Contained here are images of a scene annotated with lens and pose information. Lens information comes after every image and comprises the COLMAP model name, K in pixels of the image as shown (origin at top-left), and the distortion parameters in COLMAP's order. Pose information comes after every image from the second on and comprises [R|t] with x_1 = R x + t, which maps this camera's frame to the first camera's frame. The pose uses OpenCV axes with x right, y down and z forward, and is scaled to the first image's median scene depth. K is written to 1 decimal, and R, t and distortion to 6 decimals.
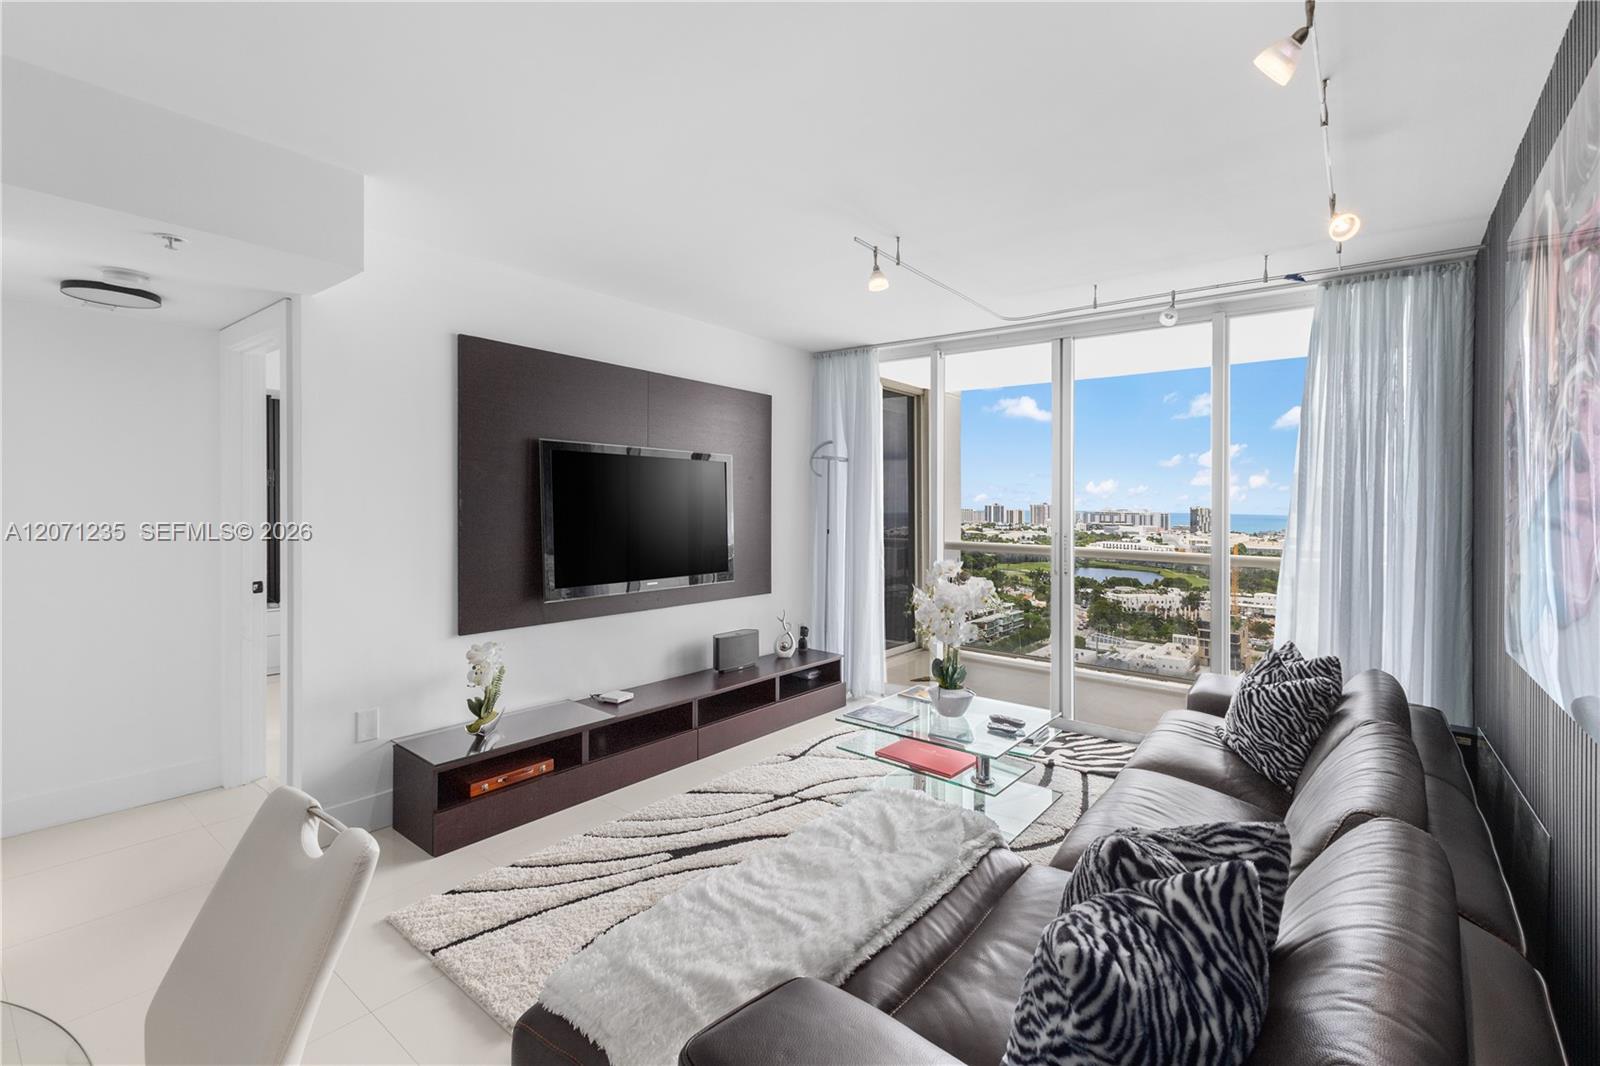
lens RADIAL K [[707.5, 0, 835.4], [0, 707.5, 530.4], [0, 0, 1]] dist [0.001076, 0.000036]
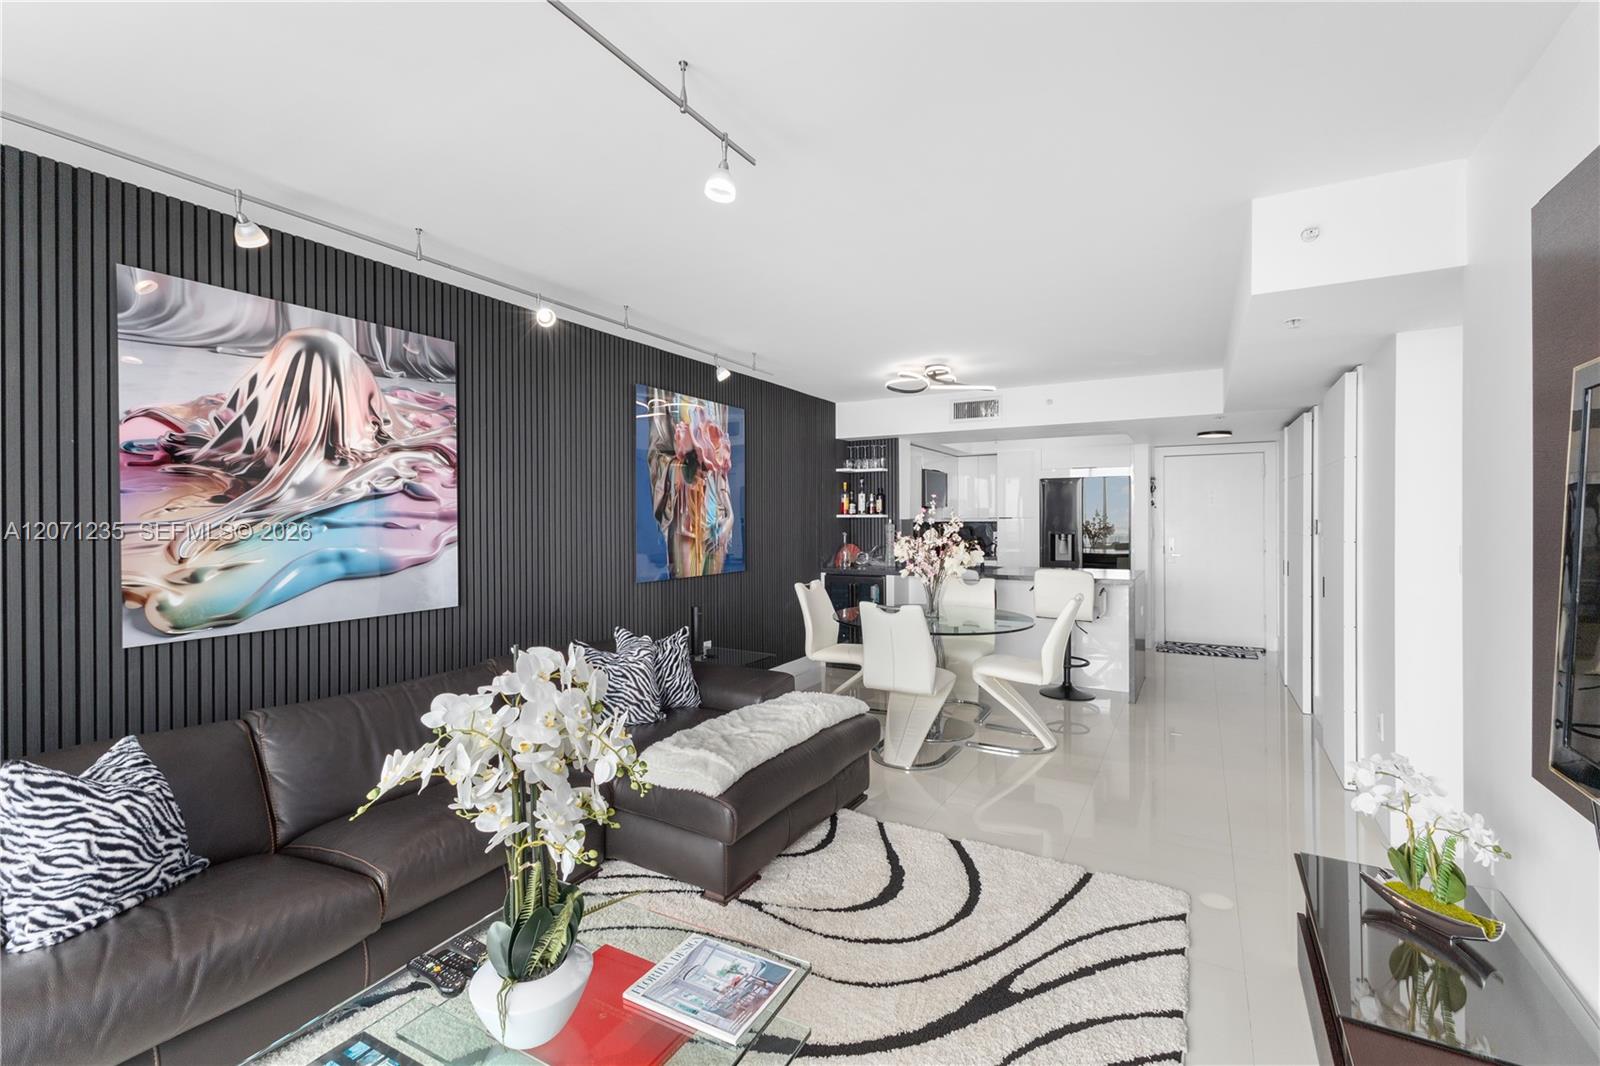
lens RADIAL K [[680.0, 0, 827.6], [0, 680.0, 511.5], [0, 0, 1]] dist [0.023070, 0.000048]
pose [[-0.987298, -0.018788, -0.157761, 0.060893], [-0.023399, 0.999350, 0.027418, -0.064314], [0.157144, 0.030761, -0.987097, 1.614569]]
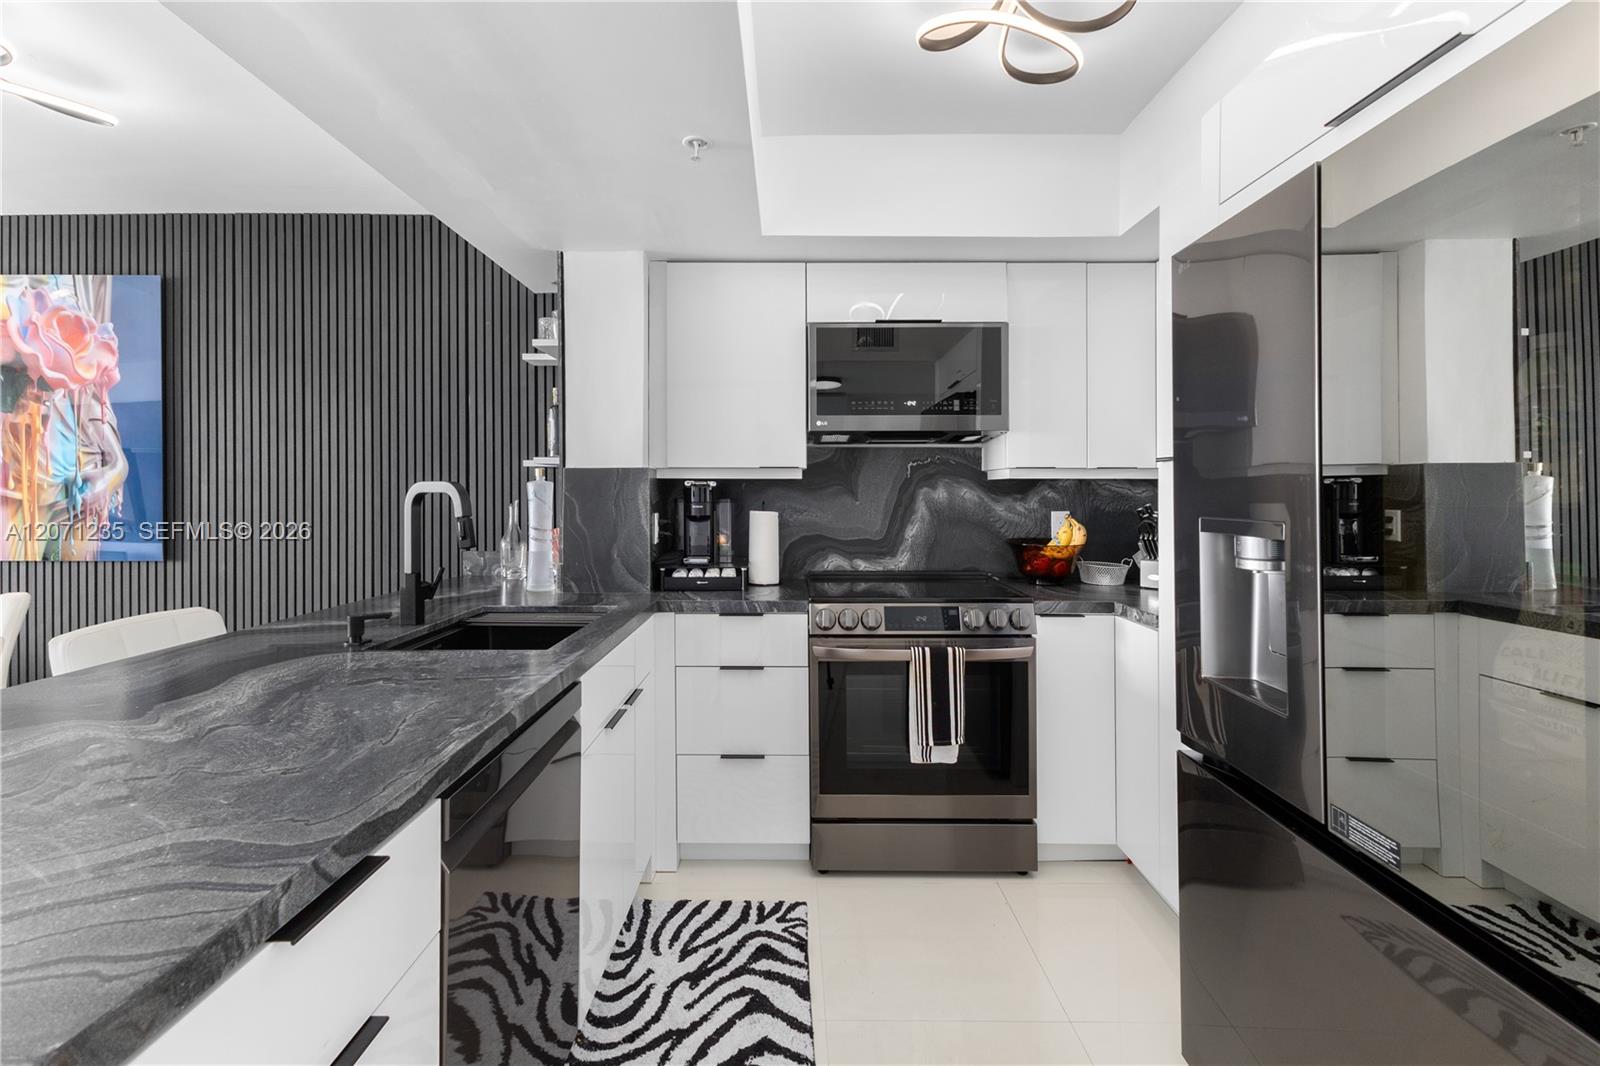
lens RADIAL K [[713.0, 0, 792.6], [0, 713.0, 482.6], [0, 0, 1]] dist [-0.000863, -0.000851]
pose [[-0.618592, -0.012053, 0.785620, -1.454856], [0.019395, 0.999343, 0.030603, 0.017474], [-0.785473, 0.034168, -0.617952, -0.322988]]
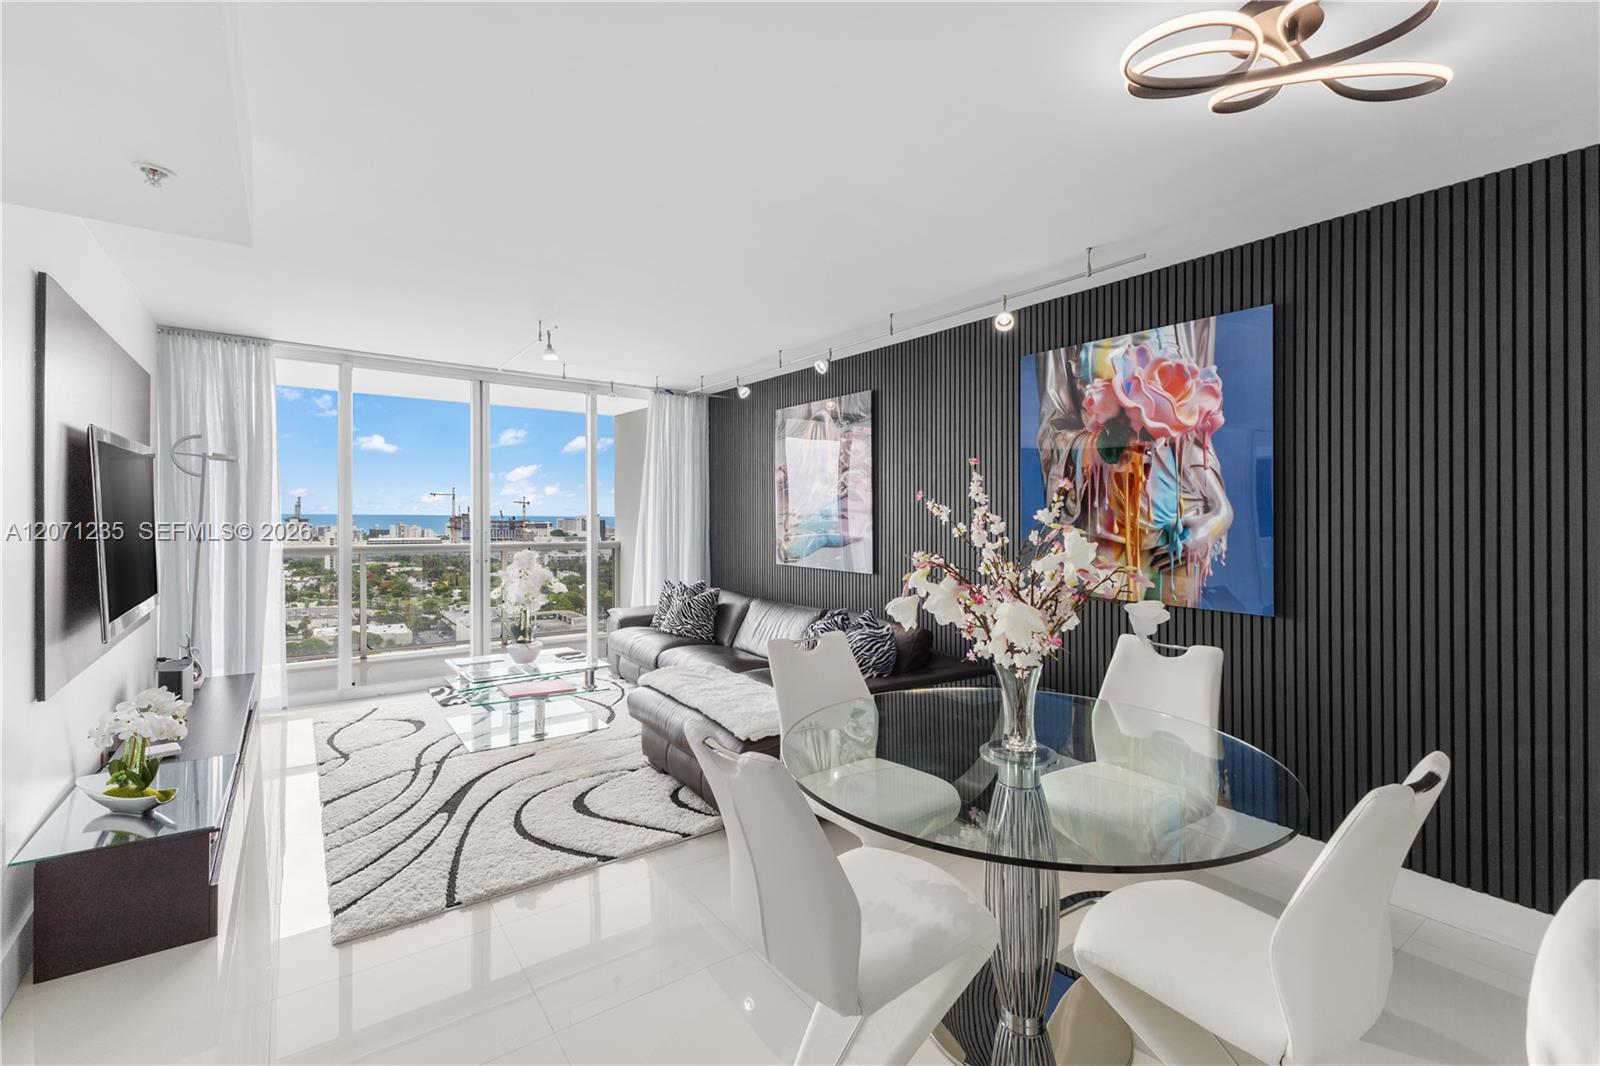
lens RADIAL K [[695.6, 0, 801.9], [0, 695.6, 517.4], [0, 0, 1]] dist [0.008498, -0.000245]
pose [[0.277946, -0.020943, 0.960368, -1.122357], [0.035172, 0.999314, 0.011613, -0.021388], [-0.959953, 0.030550, 0.278492, 0.121945]]
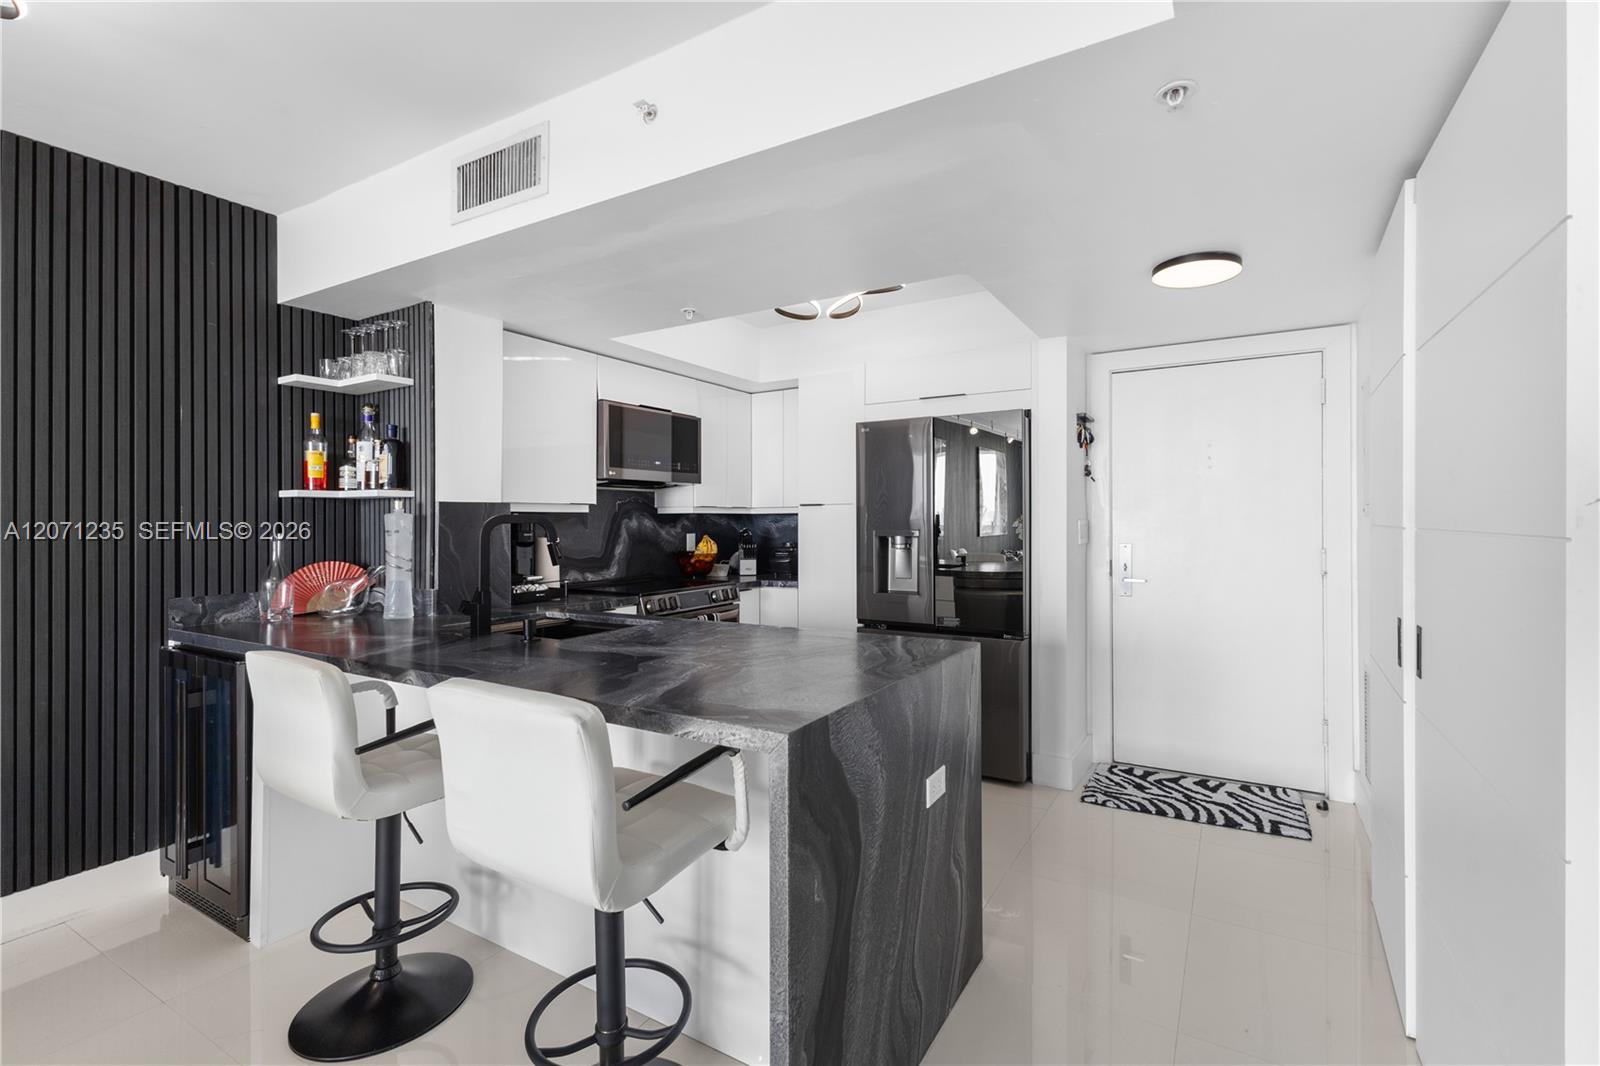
lens RADIAL K [[708.3, 0, 850.3], [0, 708.3, 511.5], [0, 0, 1]] dist [0.014678, 0.000487]
pose [[-0.987588, -0.016557, -0.156193, -0.971252], [-0.020812, 0.999454, 0.025651, -0.002236], [0.155683, 0.028584, -0.987393, 0.417419]]
